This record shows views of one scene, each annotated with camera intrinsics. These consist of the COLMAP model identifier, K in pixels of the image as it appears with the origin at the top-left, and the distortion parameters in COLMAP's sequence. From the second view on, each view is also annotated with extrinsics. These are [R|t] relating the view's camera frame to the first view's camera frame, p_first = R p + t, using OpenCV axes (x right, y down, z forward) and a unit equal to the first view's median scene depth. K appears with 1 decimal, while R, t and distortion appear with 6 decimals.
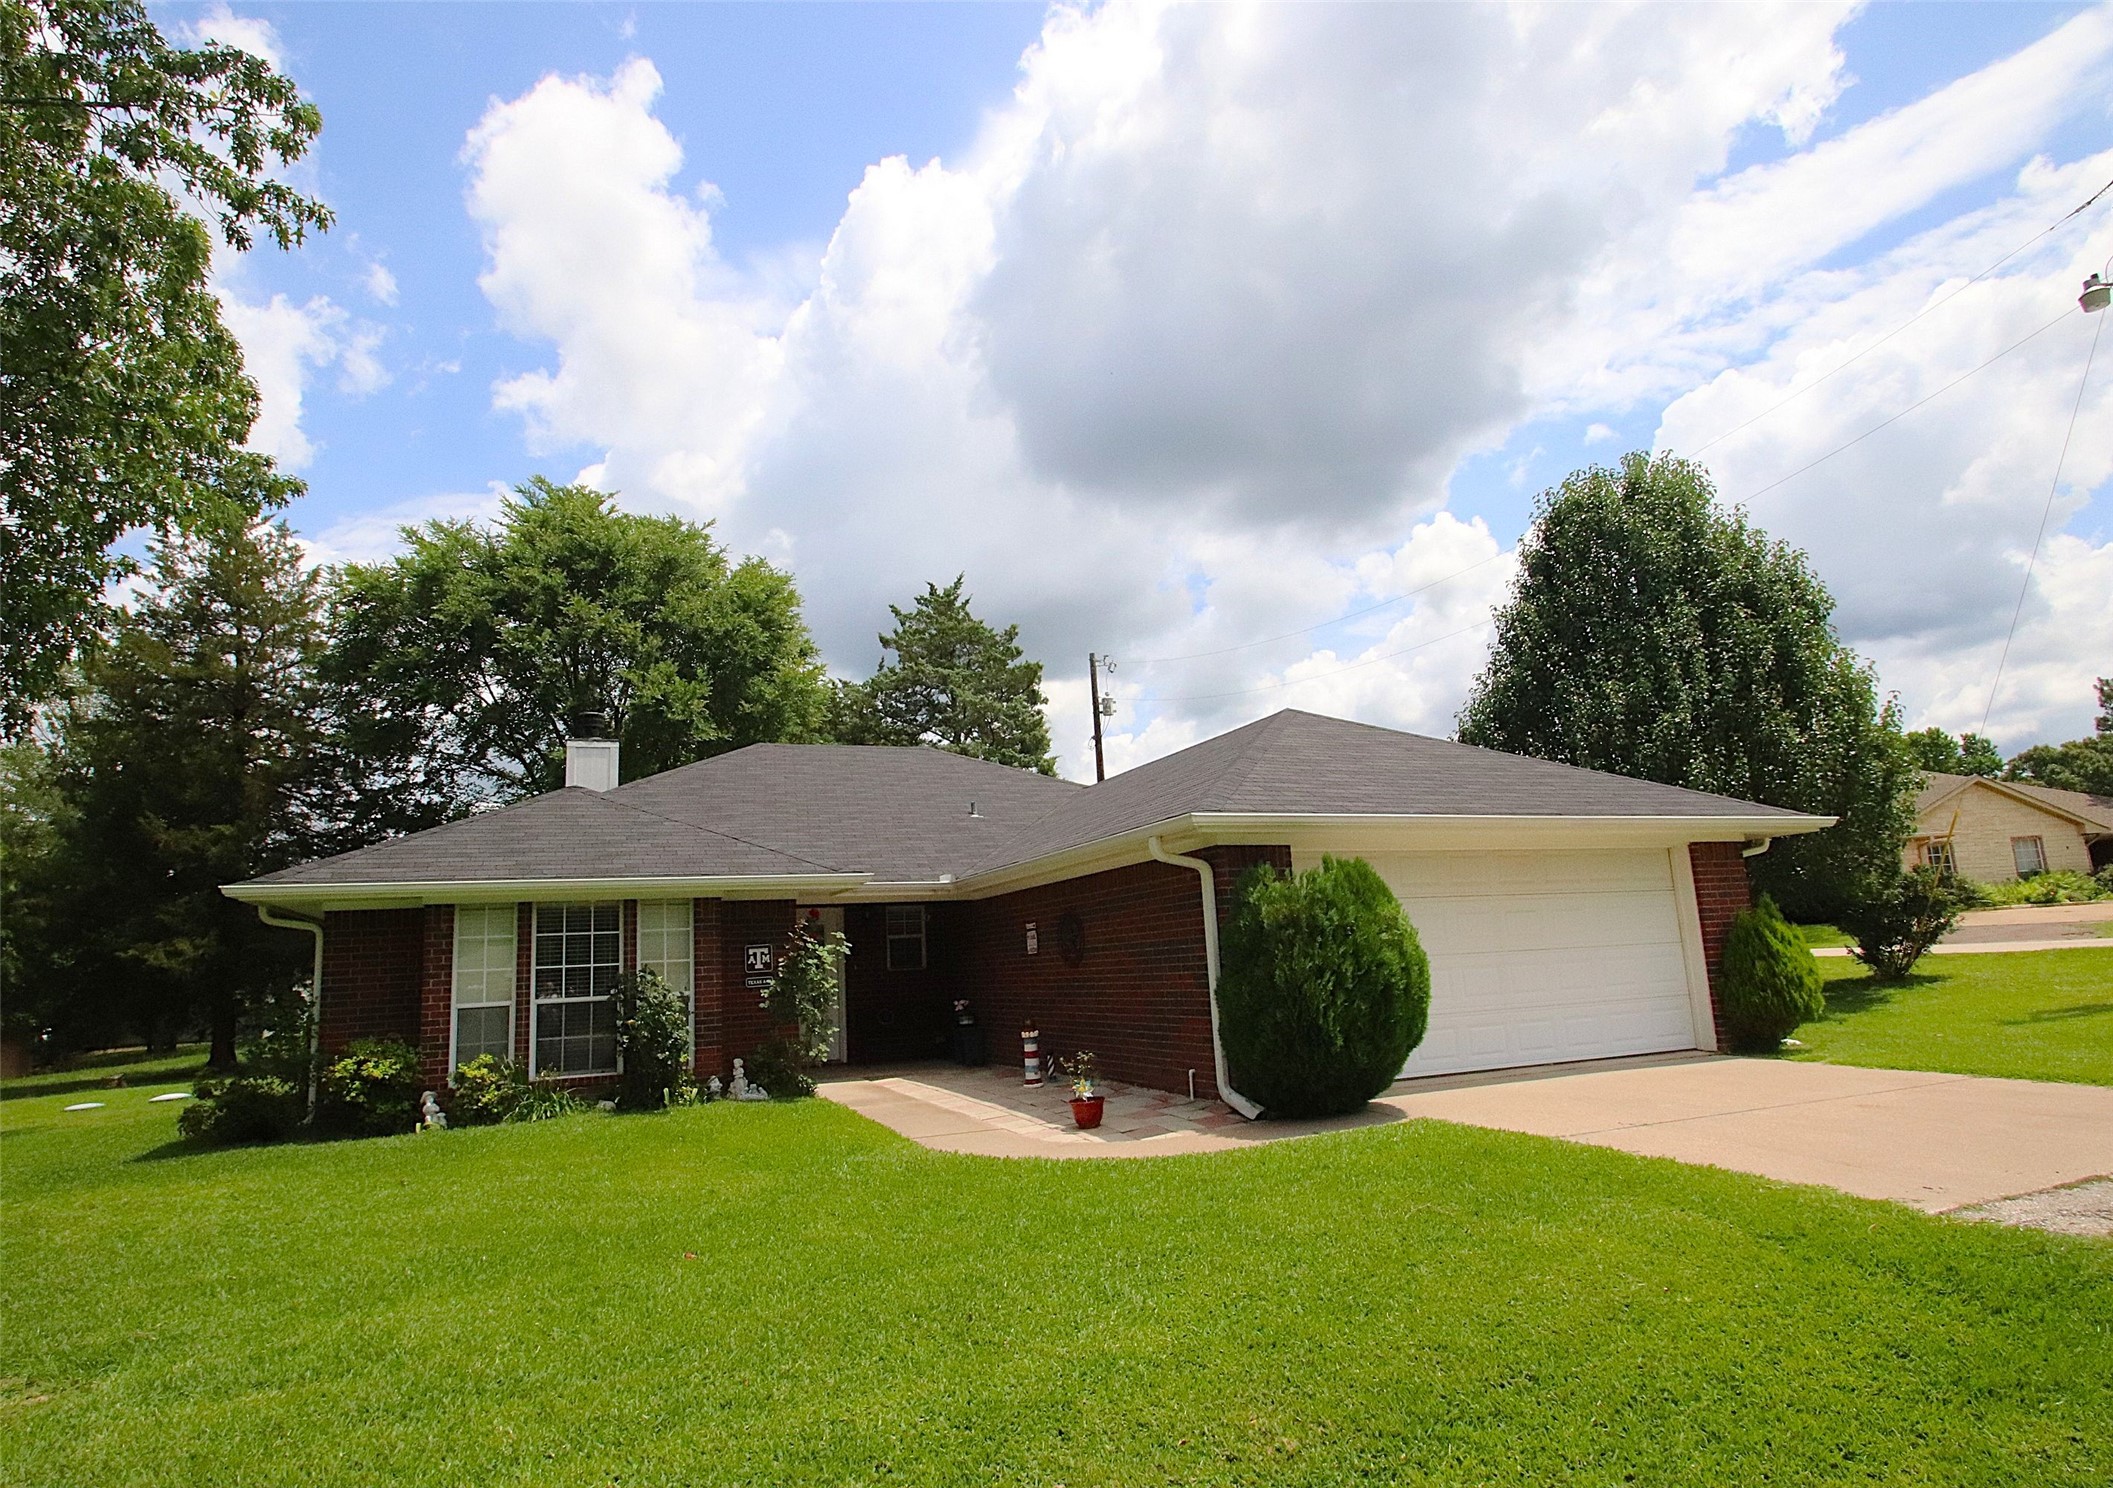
lens RADIAL K [[1116.8, 0, 1051.1], [0, 1116.8, 790.0], [0, 0, 1]] dist [-0.015053, 0.001121]
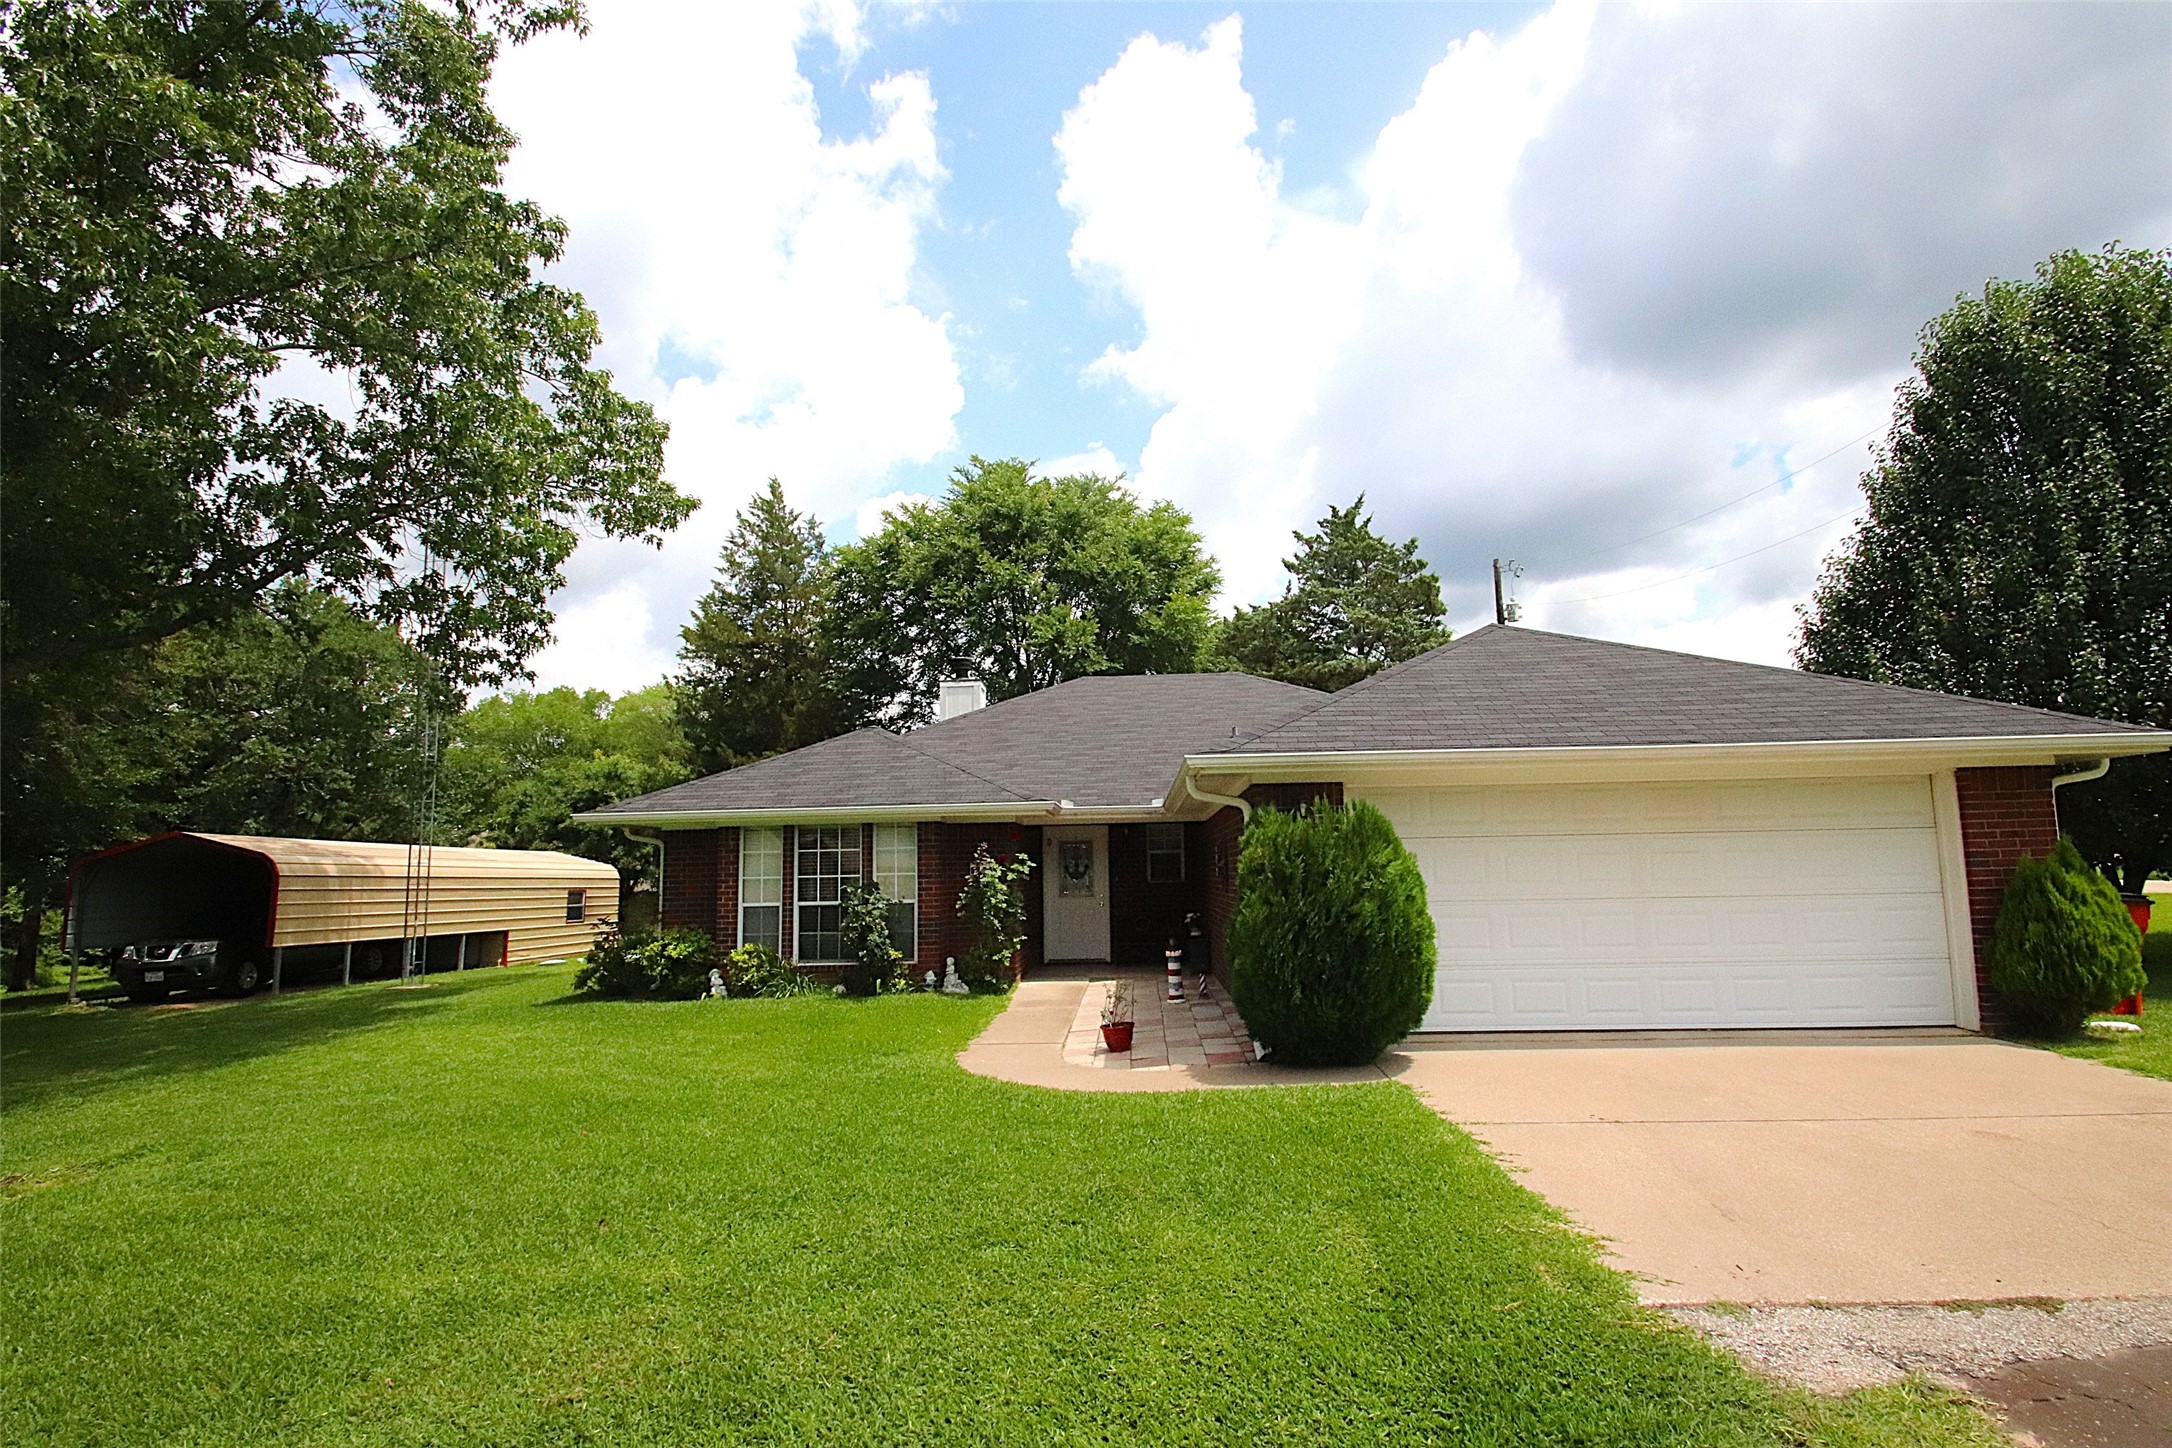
lens RADIAL K [[1013.8, 0, 1089.6], [0, 1013.8, 774.8], [0, 0, 1]] dist [-0.010605, -0.000647]
pose [[0.912960, -0.007570, -0.407978, 0.214199], [0.037514, 0.997151, 0.065445, -0.012550], [0.406321, -0.075053, 0.910643, 0.069278]]
